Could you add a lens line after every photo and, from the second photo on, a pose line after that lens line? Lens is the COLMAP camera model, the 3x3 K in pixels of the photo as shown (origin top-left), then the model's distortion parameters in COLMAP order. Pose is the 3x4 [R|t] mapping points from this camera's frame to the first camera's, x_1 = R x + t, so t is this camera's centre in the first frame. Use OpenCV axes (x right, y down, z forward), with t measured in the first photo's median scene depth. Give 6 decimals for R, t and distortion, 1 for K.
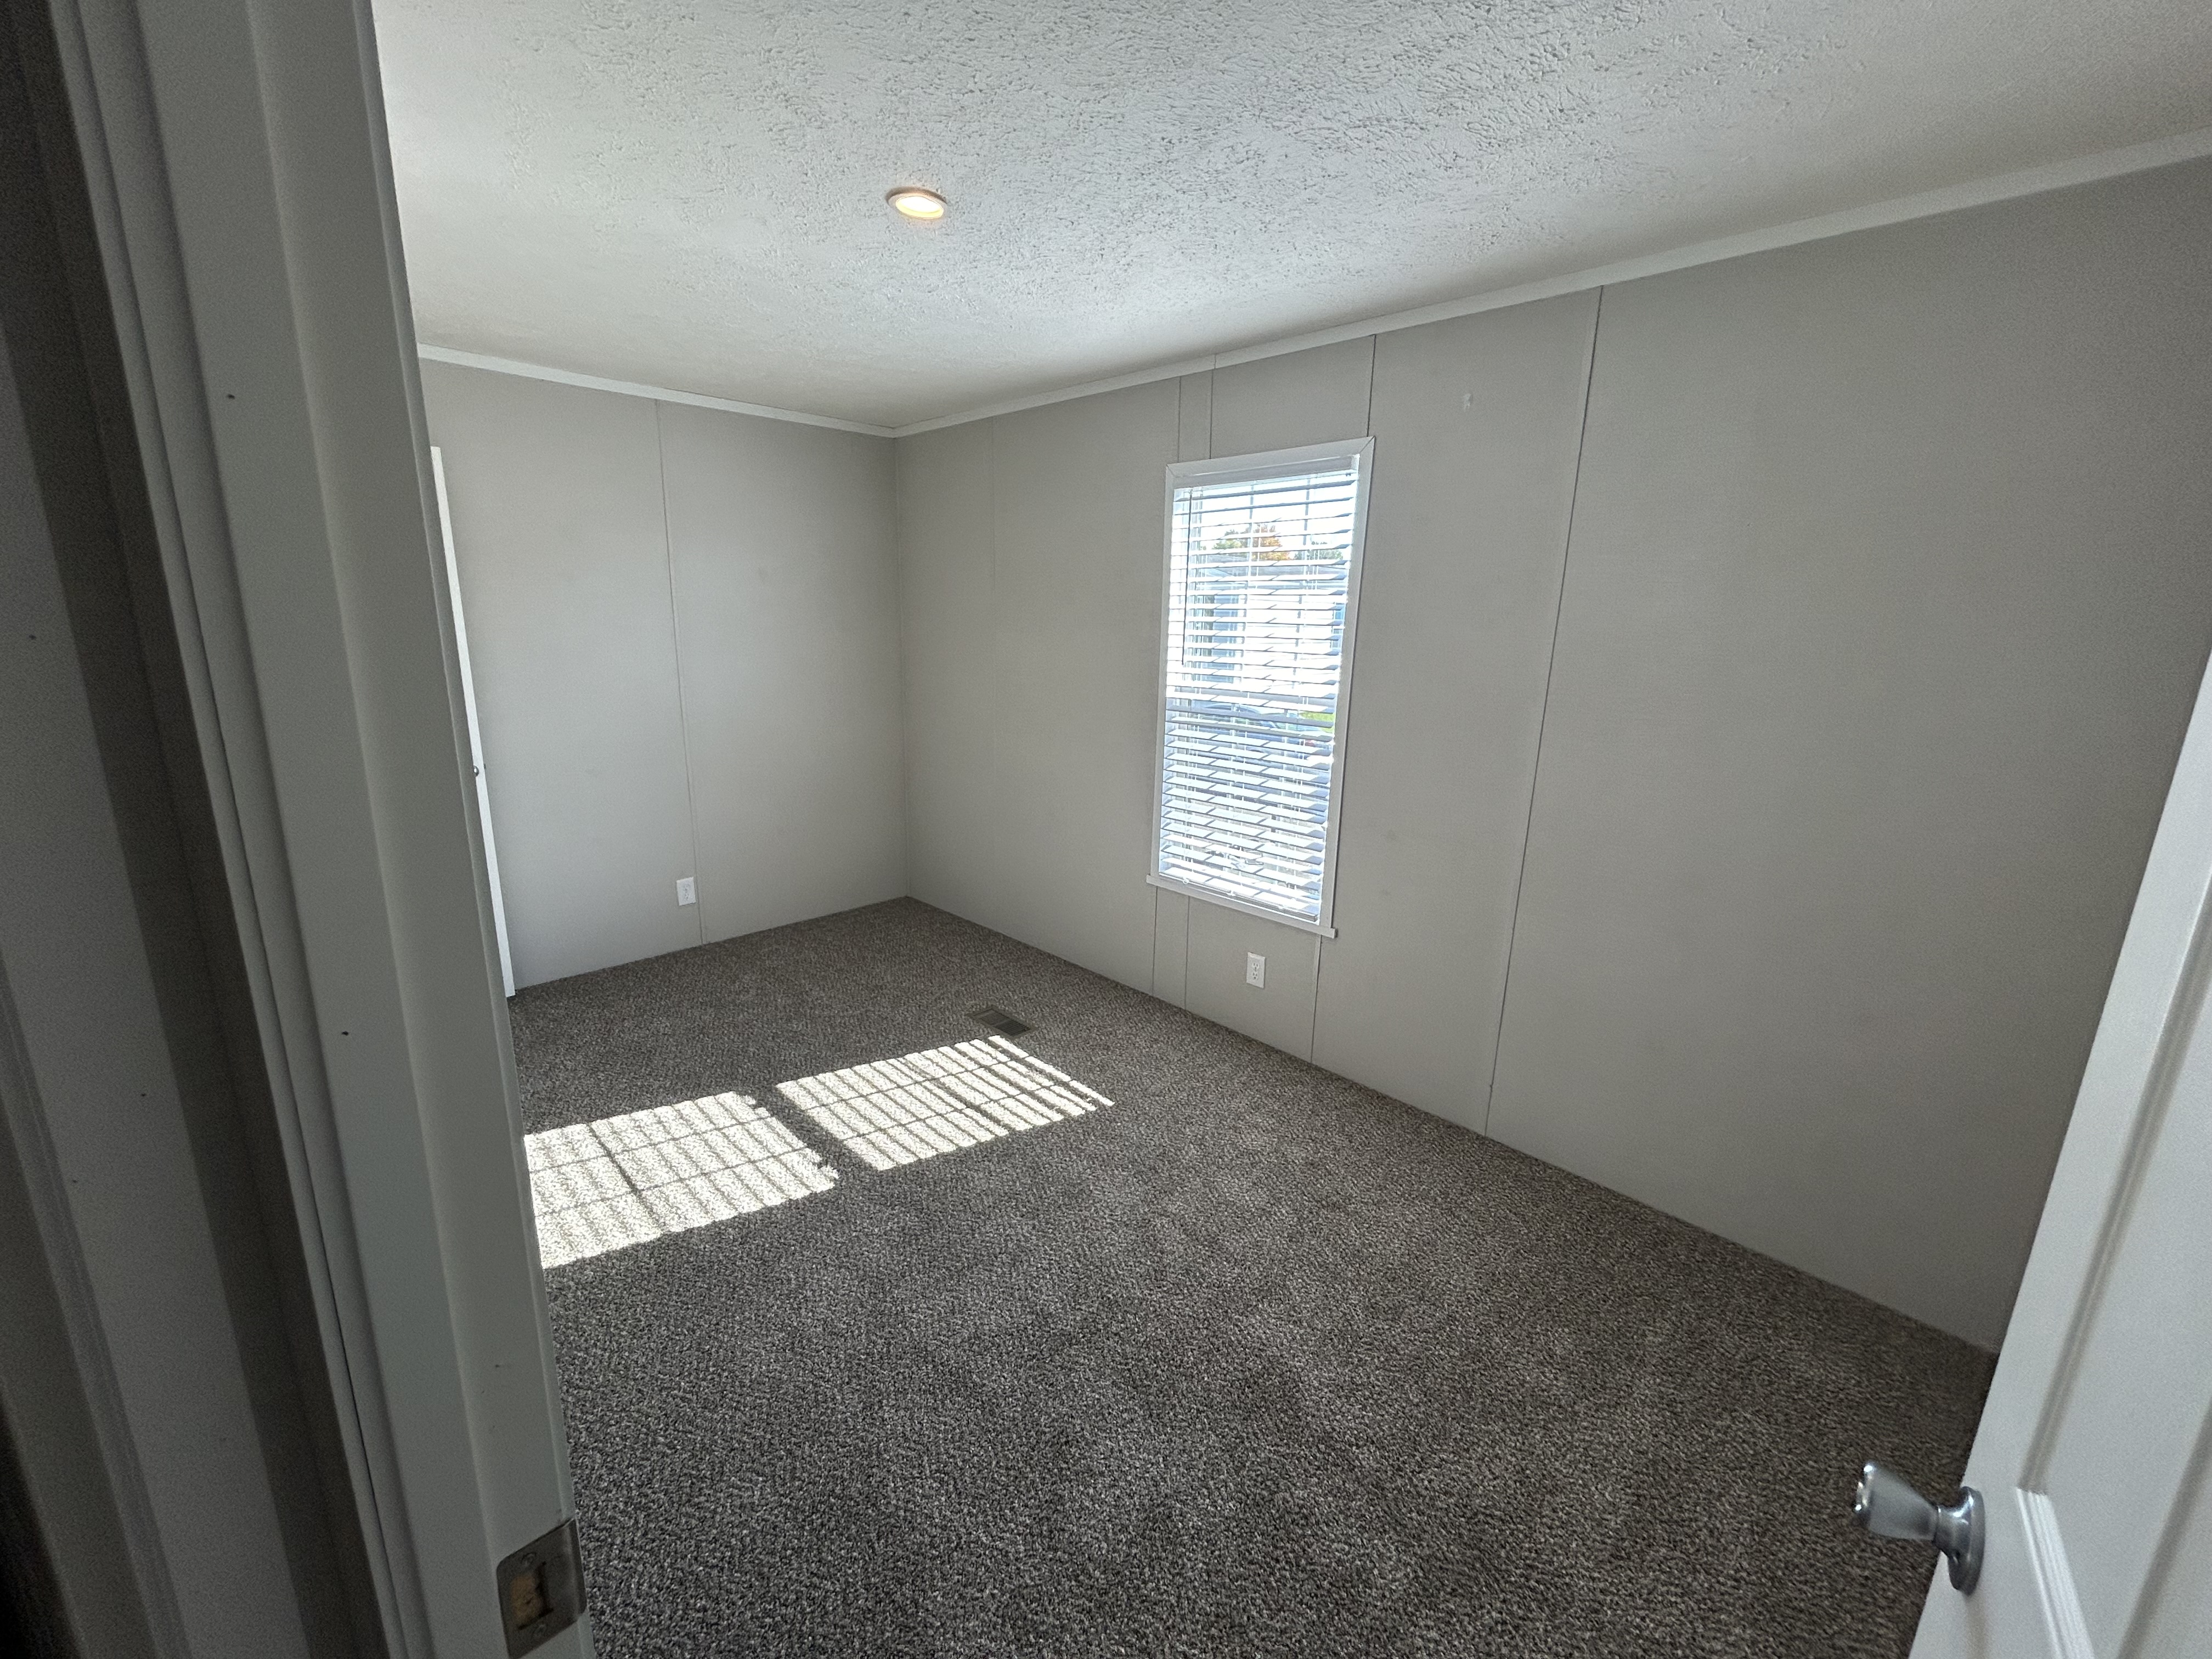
lens RADIAL K [[892.2, 0, 1106.2], [0, 892.2, 819.7], [0, 0, 1]] dist [-0.002075, -0.000135]
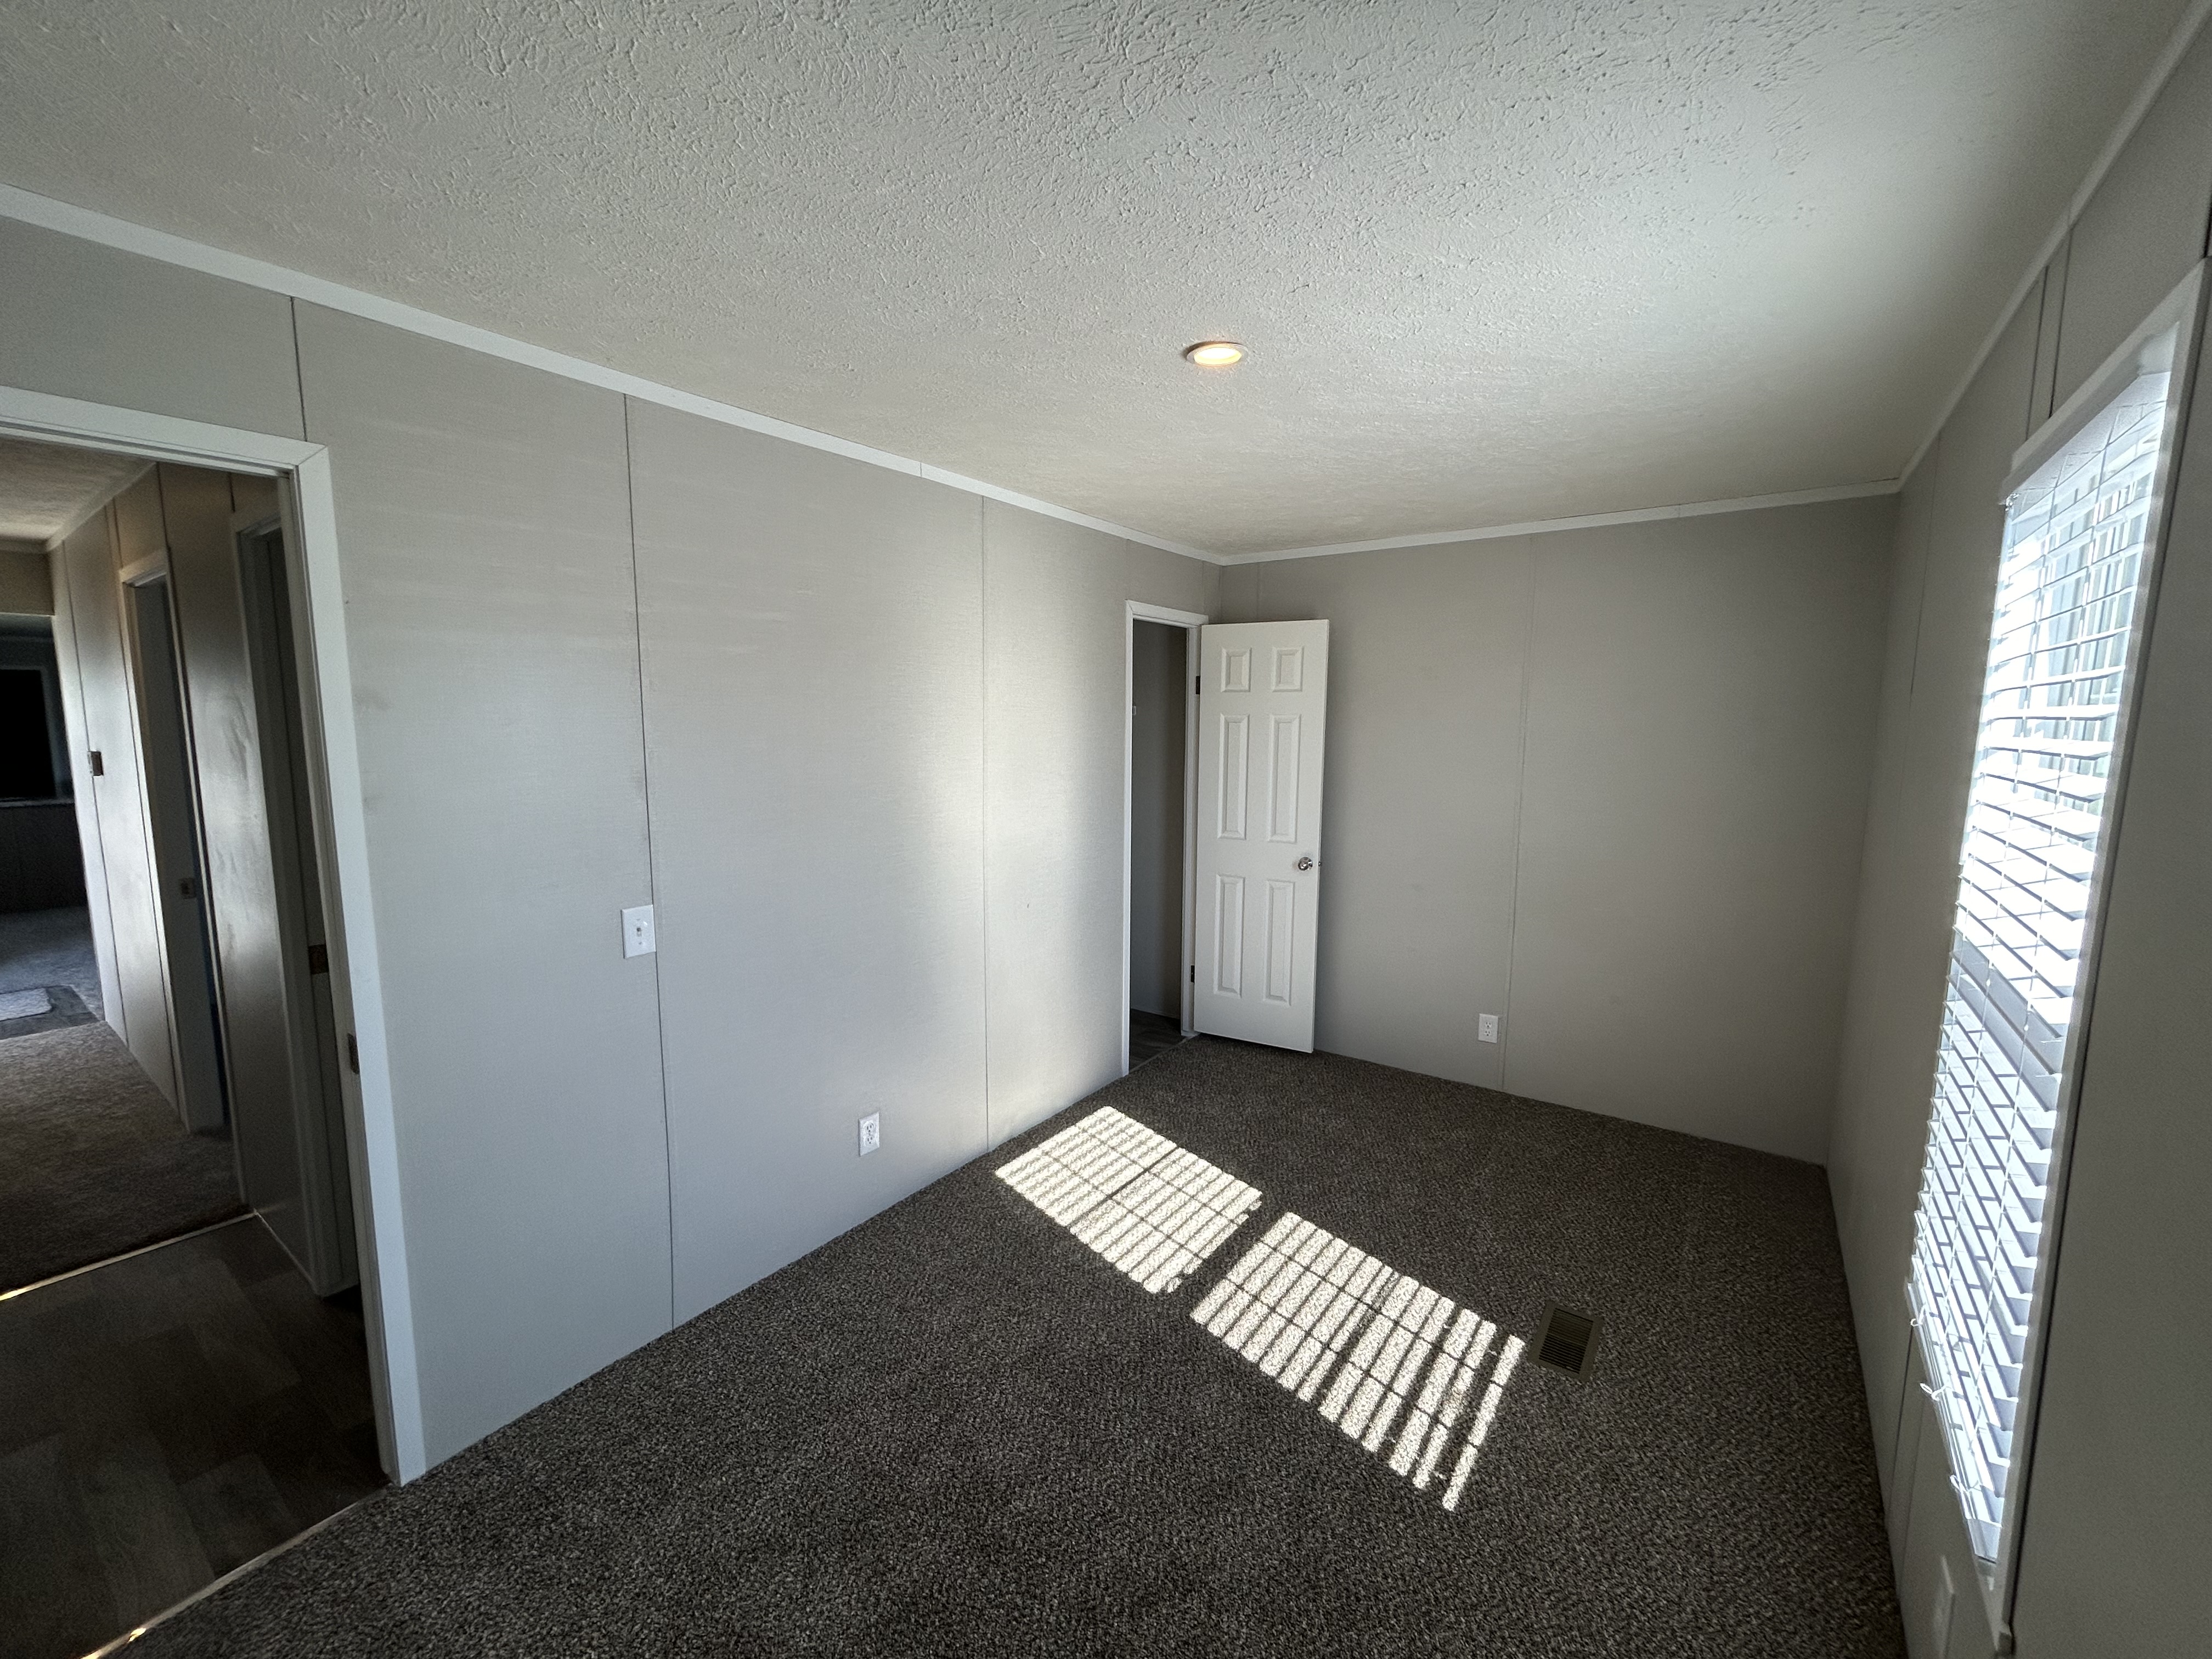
lens RADIAL K [[892.2, 0, 1103.8], [0, 892.2, 827.6], [0, 0, 1]] dist [-0.002075, -0.000135]
pose [[0.169295, 0.106396, -0.979806, 0.542529], [-0.227897, 0.971438, 0.066110, -0.142422], [0.958855, 0.212102, 0.188707, 0.539326]]
